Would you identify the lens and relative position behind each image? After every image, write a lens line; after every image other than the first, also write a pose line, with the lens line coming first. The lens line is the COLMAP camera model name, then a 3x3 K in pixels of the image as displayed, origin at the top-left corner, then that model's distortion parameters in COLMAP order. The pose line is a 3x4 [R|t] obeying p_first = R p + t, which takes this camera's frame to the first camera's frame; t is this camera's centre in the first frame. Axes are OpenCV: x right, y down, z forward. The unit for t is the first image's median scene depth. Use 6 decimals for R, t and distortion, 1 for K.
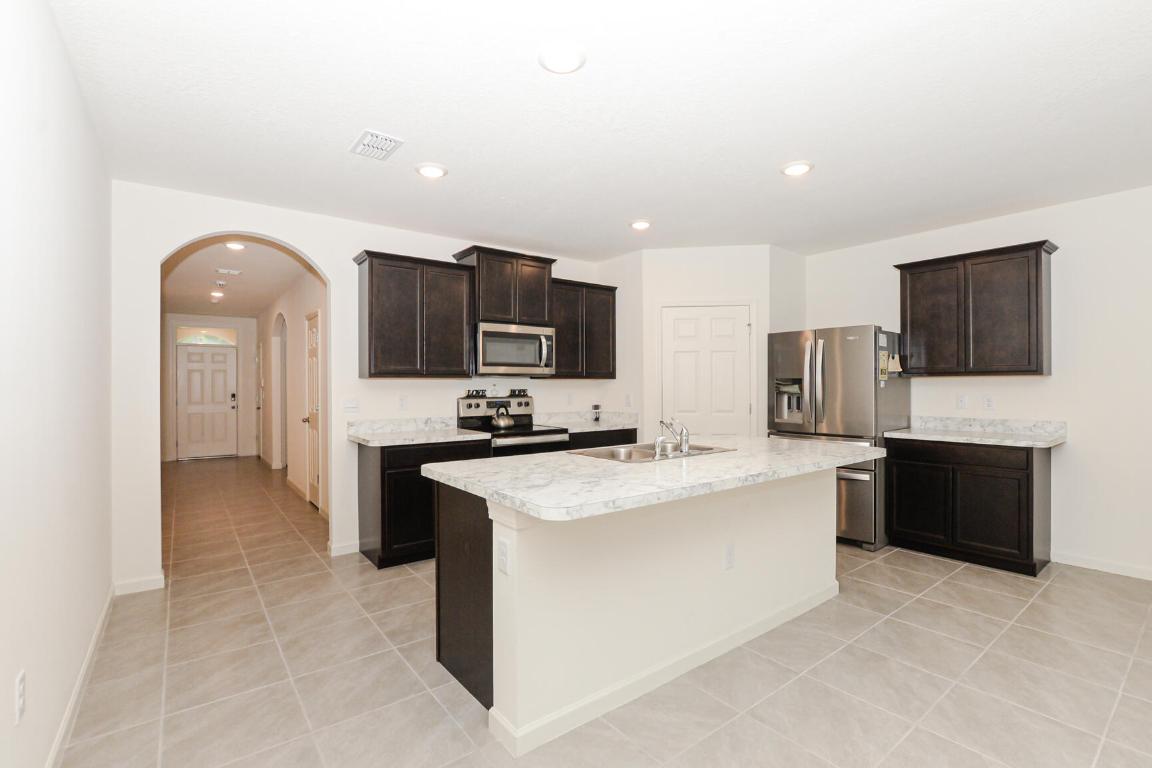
lens RADIAL K [[521.0, 0, 576.0], [0, 521.0, 384.0], [0, 0, 1]] dist [0.000577, 0.000237]
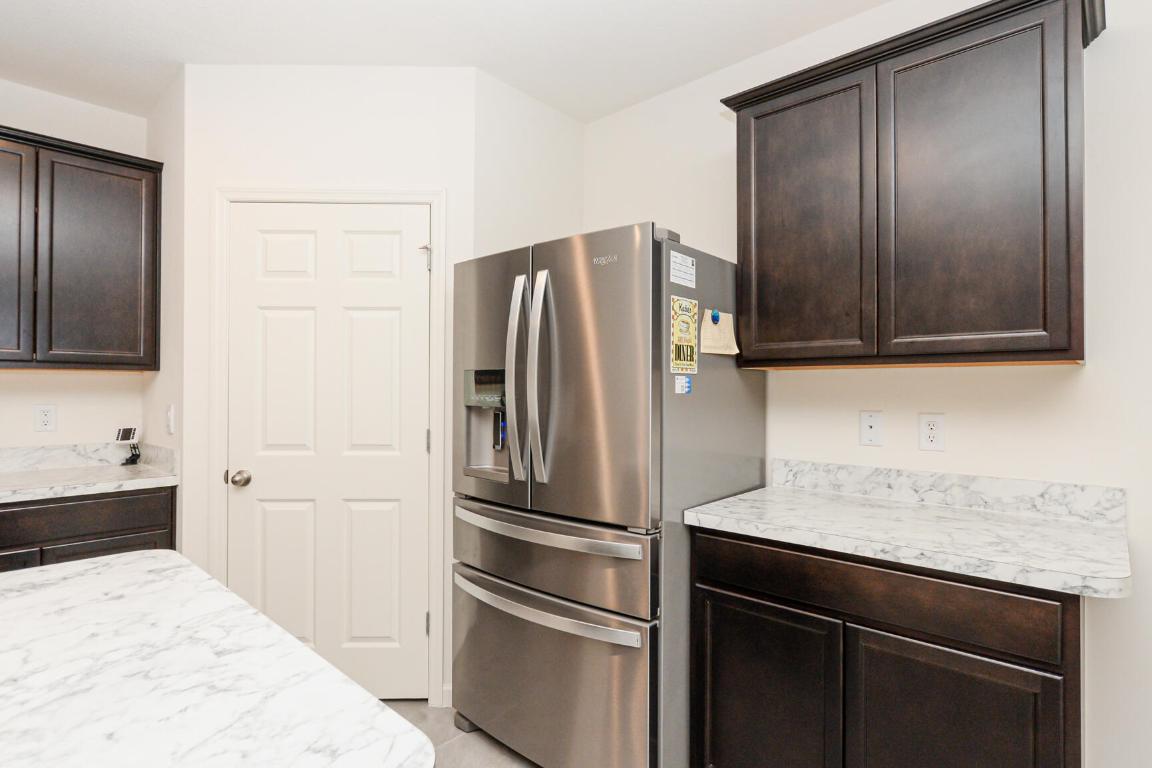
lens RADIAL K [[597.4, 0, 556.4], [0, 597.4, 383.8], [0, 0, 1]] dist [-0.001141, 0.000105]
pose [[0.989349, 0.008220, 0.145334, 0.428714], [-0.006973, 0.999934, -0.009086, 0.004220], [-0.145399, 0.007976, 0.989341, 0.573401]]
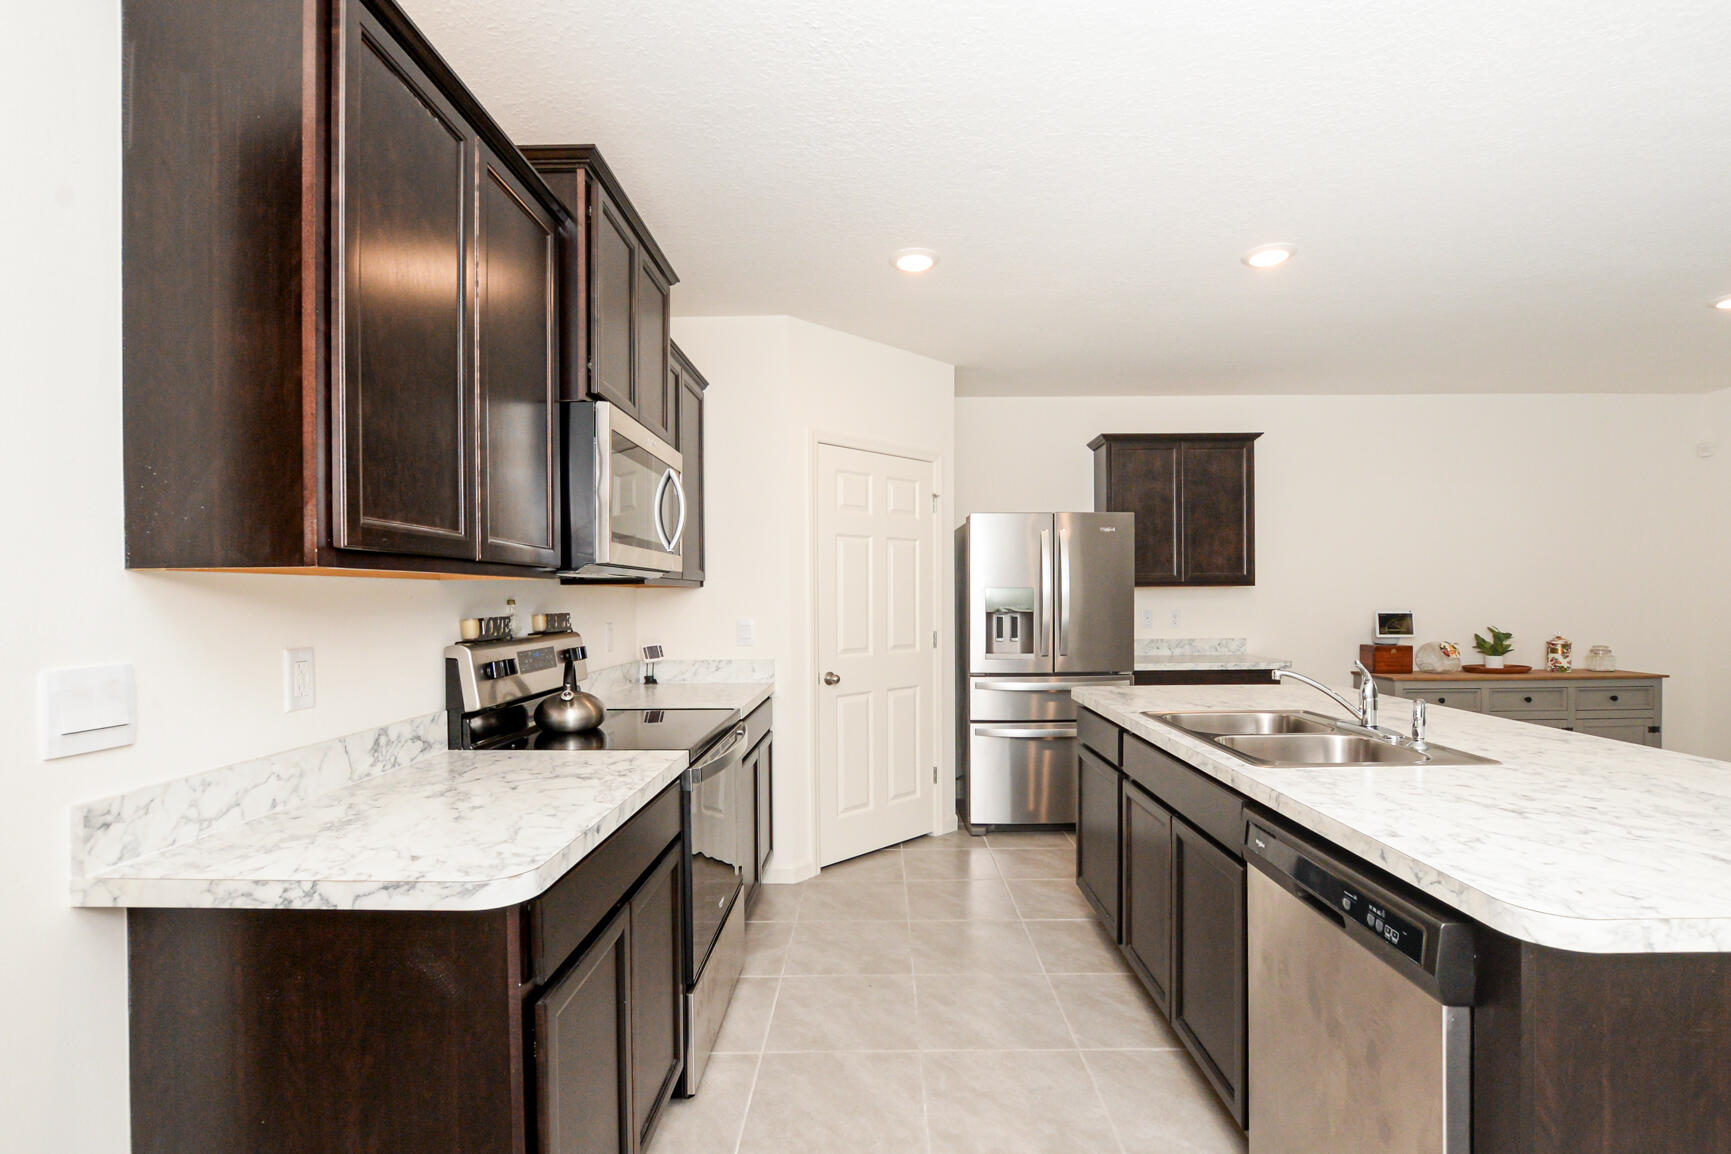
lens RADIAL K [[779.4, 0, 877.0], [0, 779.4, 606.4], [0, 0, 1]] dist [-0.000660, 0.000108]
pose [[0.620768, -0.009848, 0.783933, -0.456020], [0.004307, 0.999949, 0.009150, 0.002166], [-0.783983, -0.002304, 0.620779, 0.596081]]
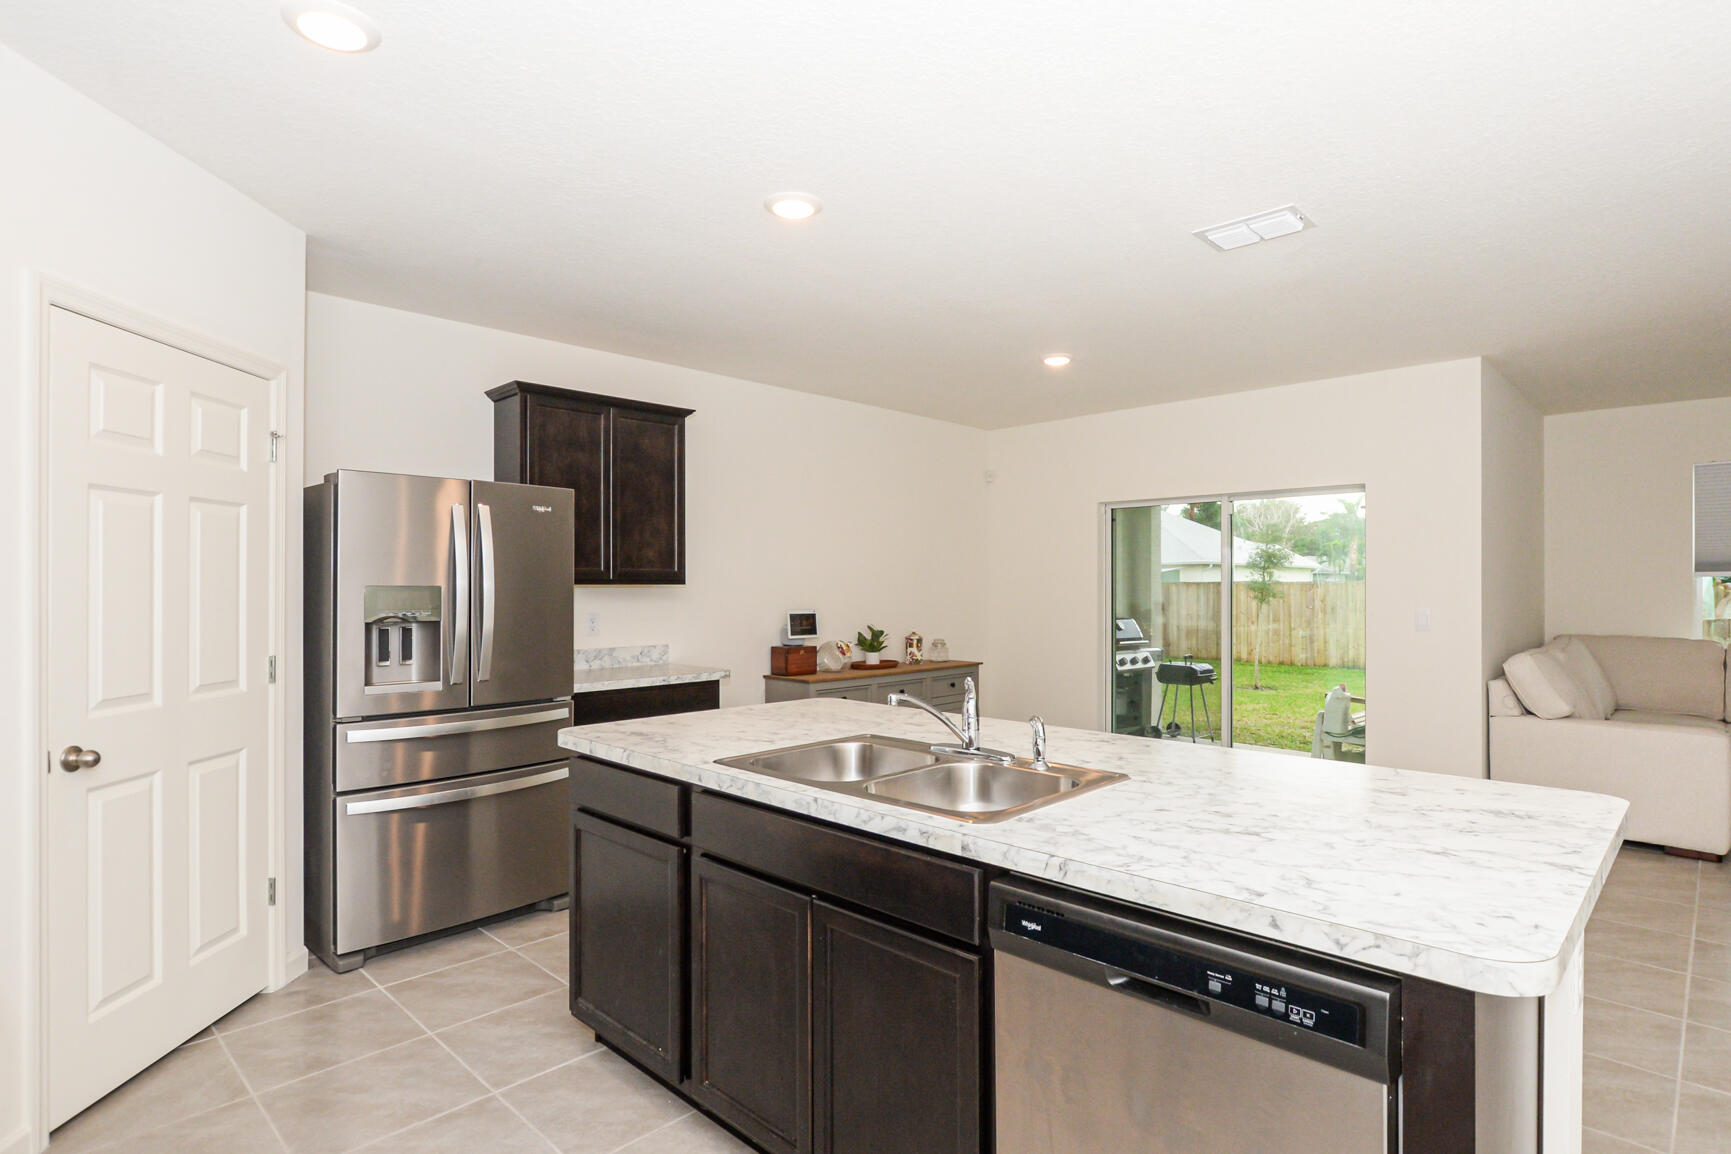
lens RADIAL K [[898.2, 0, 859.0], [0, 898.2, 584.9], [0, 0, 1]] dist [-0.002248, 0.002011]
pose [[-0.125344, 0.005530, 0.992098, -0.382094], [0.000697, 0.999985, -0.005486, -0.008104], [-0.992113, 0.000004, -0.125346, 0.794059]]
